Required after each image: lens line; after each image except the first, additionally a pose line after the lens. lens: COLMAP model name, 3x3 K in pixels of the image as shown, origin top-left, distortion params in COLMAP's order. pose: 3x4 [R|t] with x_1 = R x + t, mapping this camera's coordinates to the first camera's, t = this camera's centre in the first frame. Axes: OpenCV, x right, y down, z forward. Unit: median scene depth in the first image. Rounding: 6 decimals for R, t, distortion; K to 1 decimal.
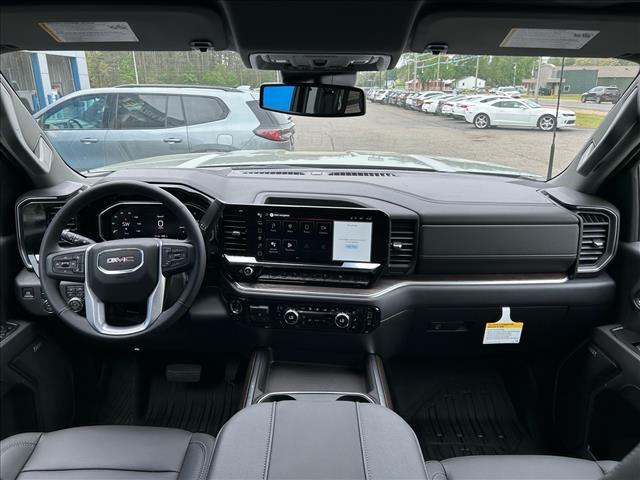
lens RADIAL K [[499.6, 0, 320.0], [0, 499.6, 240.0], [0, 0, 1]] dist [0.035185, -0.006284]
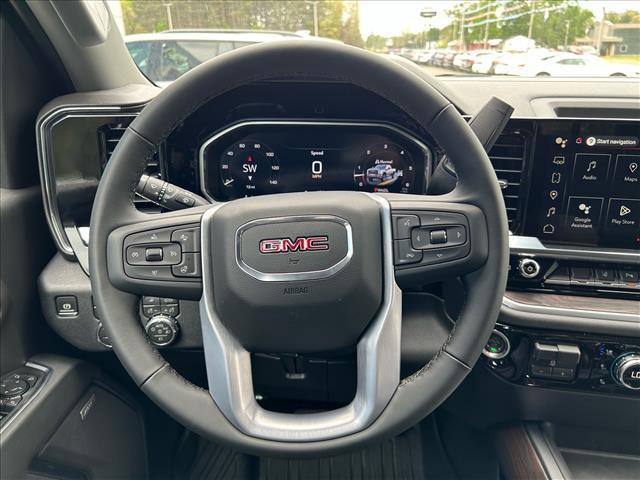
lens RADIAL K [[499.6, 0, 320.0], [0, 499.6, 240.0], [0, 0, 1]] dist [0.035185, -0.006284]
pose [[0.998100, 0.008890, -0.060971, -0.304588], [-0.005294, 0.998251, 0.058888, 0.011170], [0.061388, -0.058453, 0.996401, 0.533831]]
